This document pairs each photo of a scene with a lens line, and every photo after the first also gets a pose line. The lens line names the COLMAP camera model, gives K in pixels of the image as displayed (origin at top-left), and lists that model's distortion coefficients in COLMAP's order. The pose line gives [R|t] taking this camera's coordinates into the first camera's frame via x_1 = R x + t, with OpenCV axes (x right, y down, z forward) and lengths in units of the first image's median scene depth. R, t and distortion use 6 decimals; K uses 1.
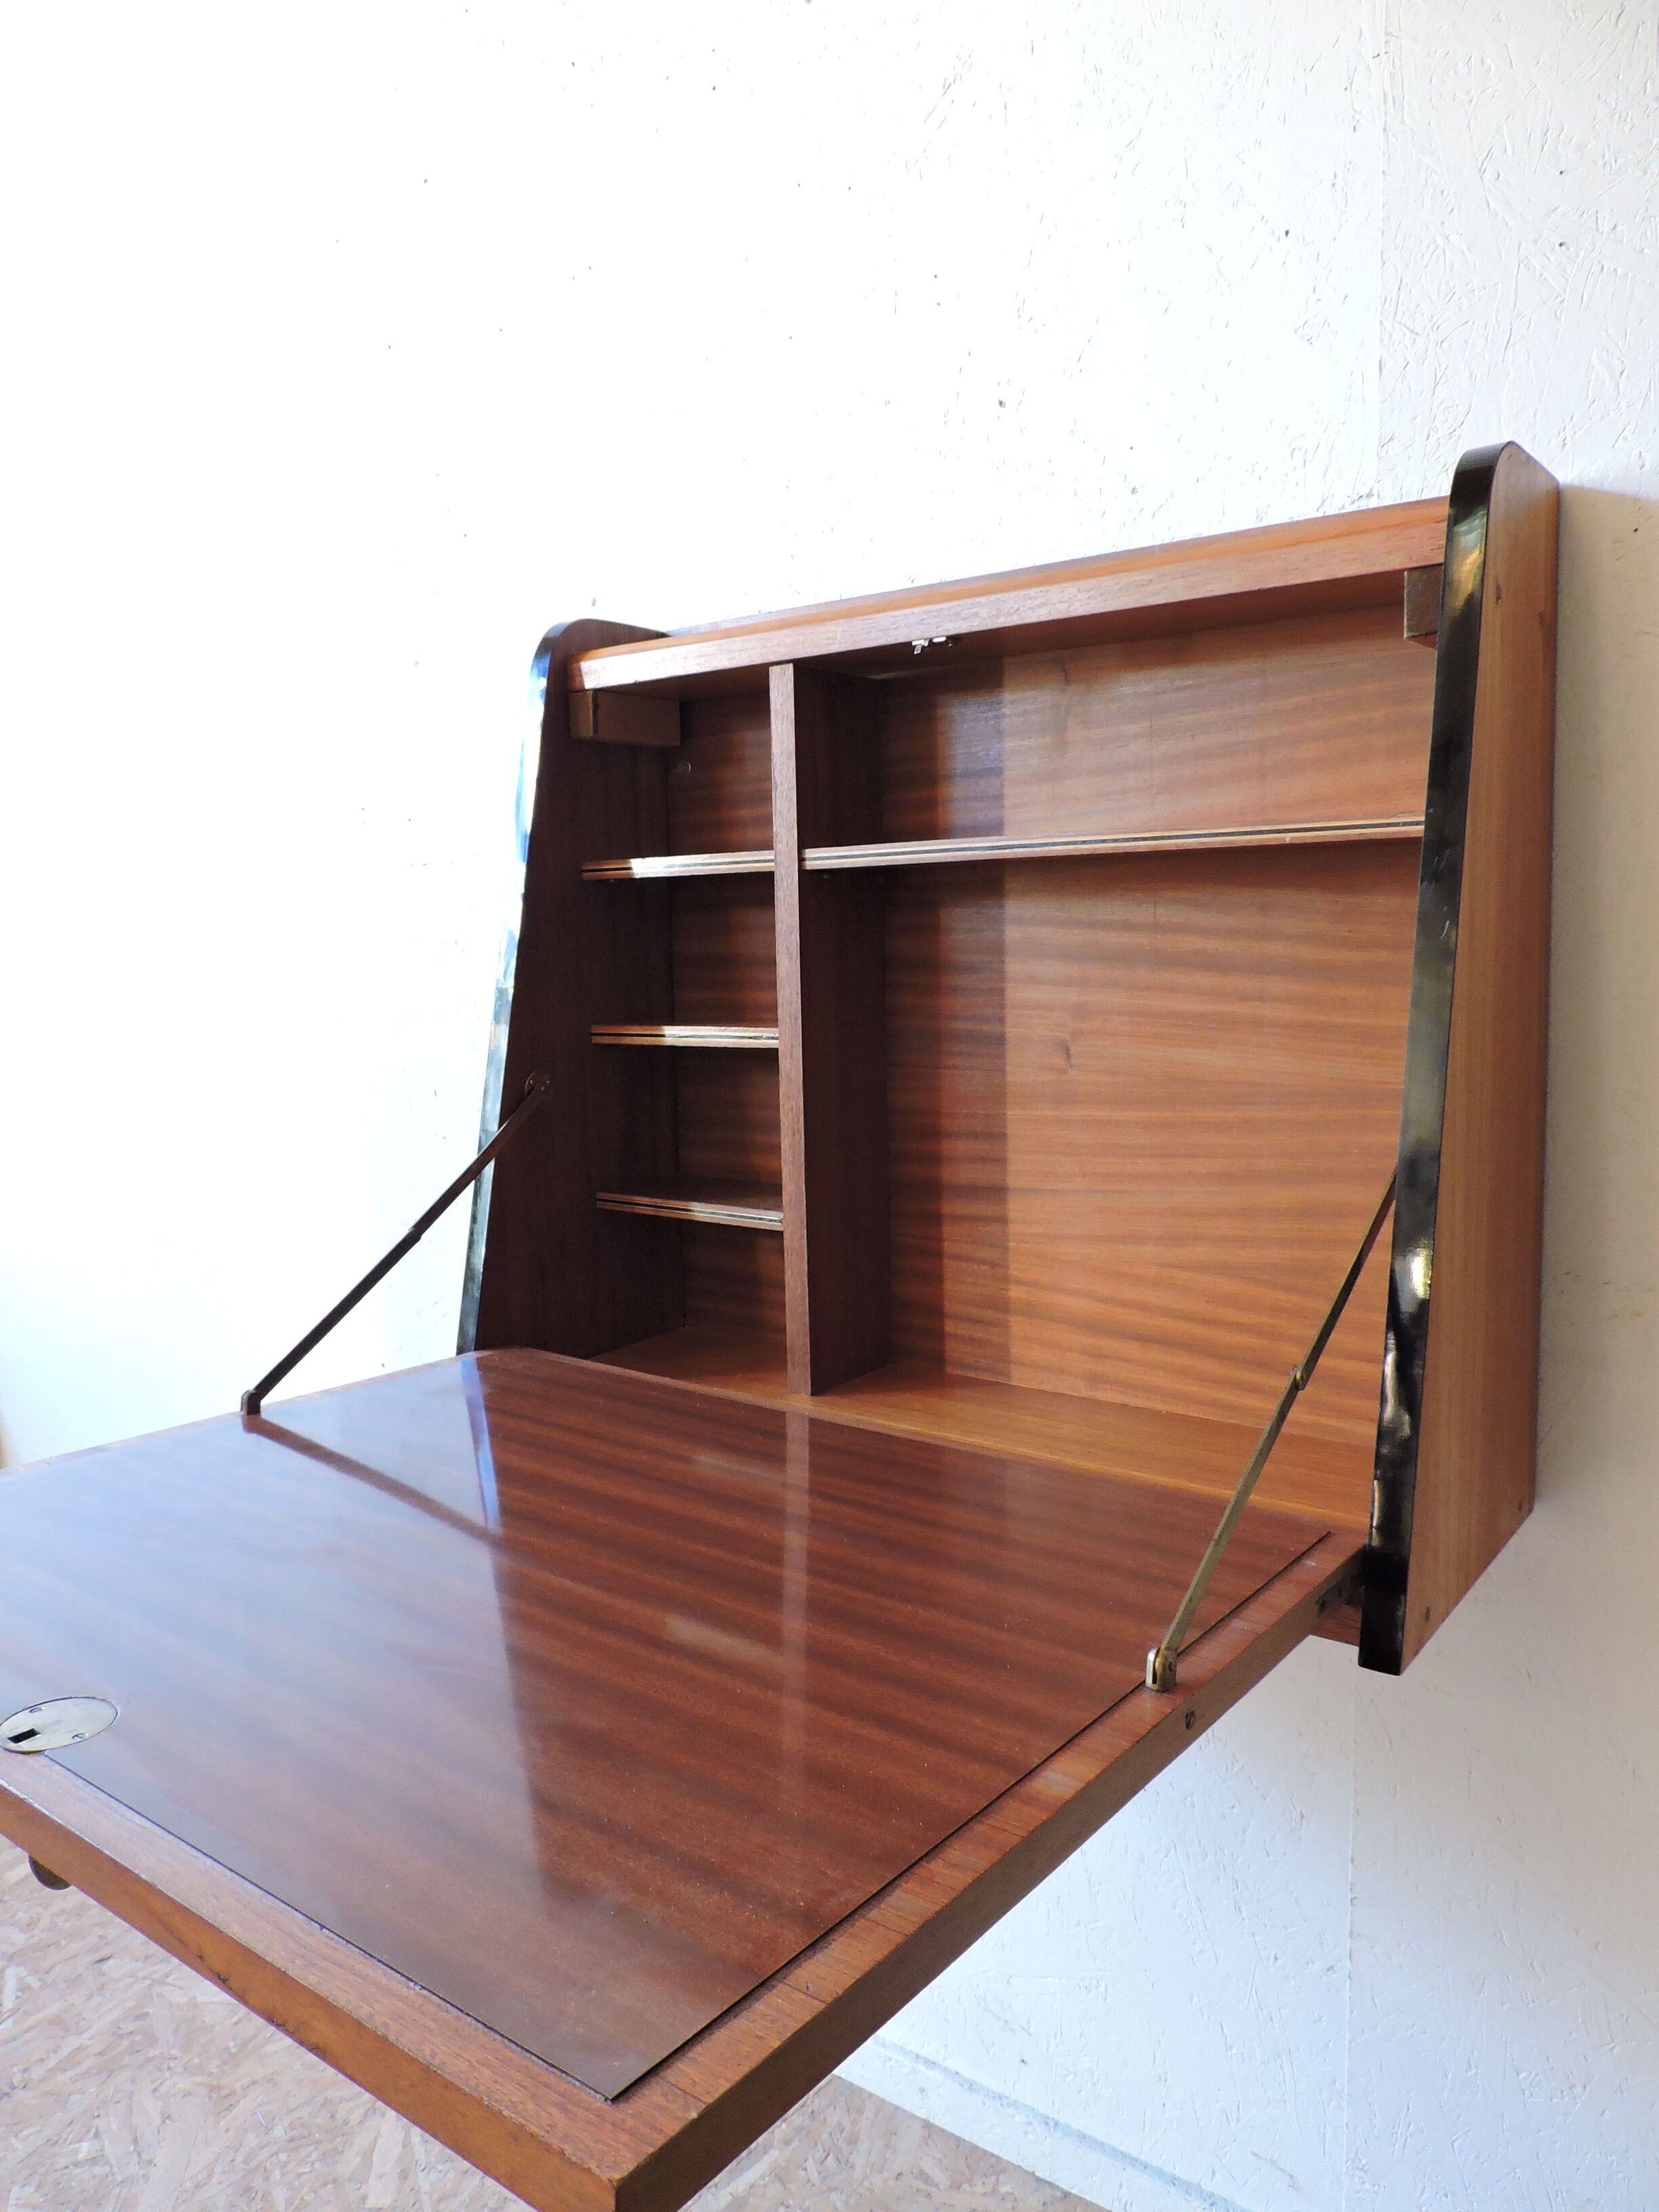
lens RADIAL K [[1584.1, 0, 822.3], [0, 1584.1, 1104.2], [0, 0, 1]] dist [-0.023520, 0.004910]
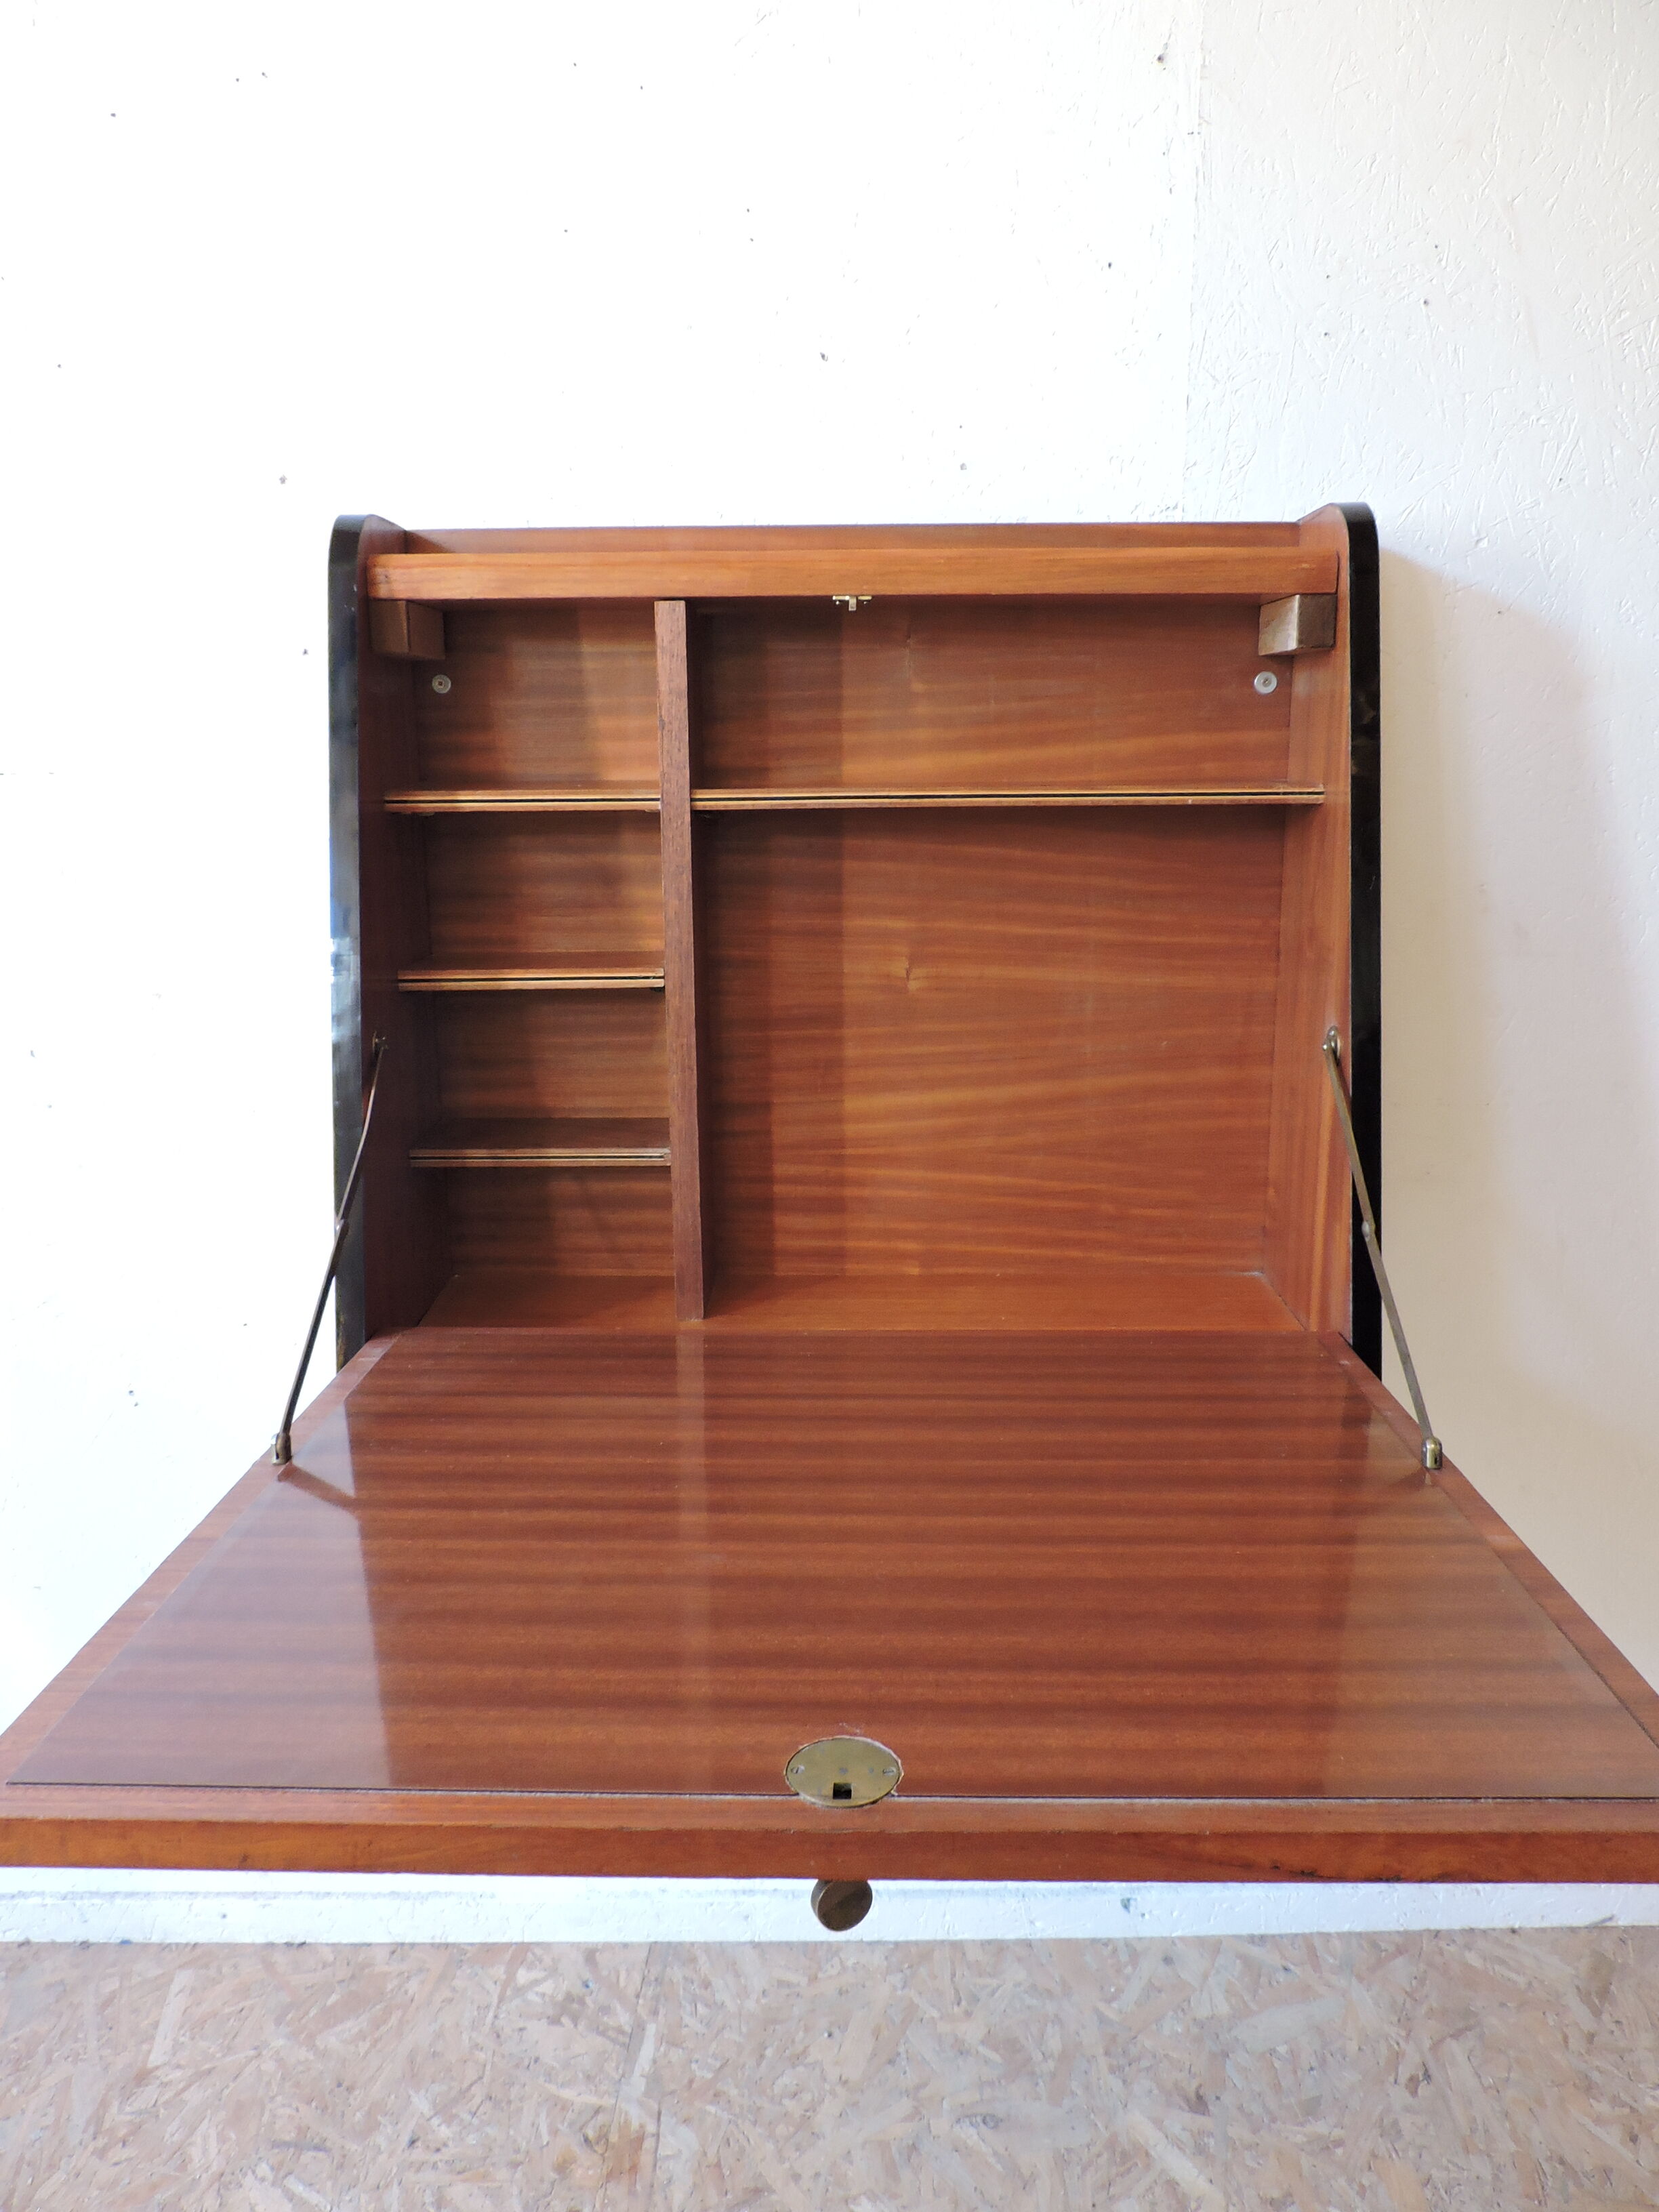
lens RADIAL K [[1584.1, 0, 877.8], [0, 1584.1, 1102.8], [0, 0, 1]] dist [-0.023520, 0.004910]
pose [[0.808545, -0.111365, 0.577800, -0.520408], [0.055131, 0.991945, 0.114039, -0.071463], [-0.585846, -0.060350, 0.808172, 0.105310]]
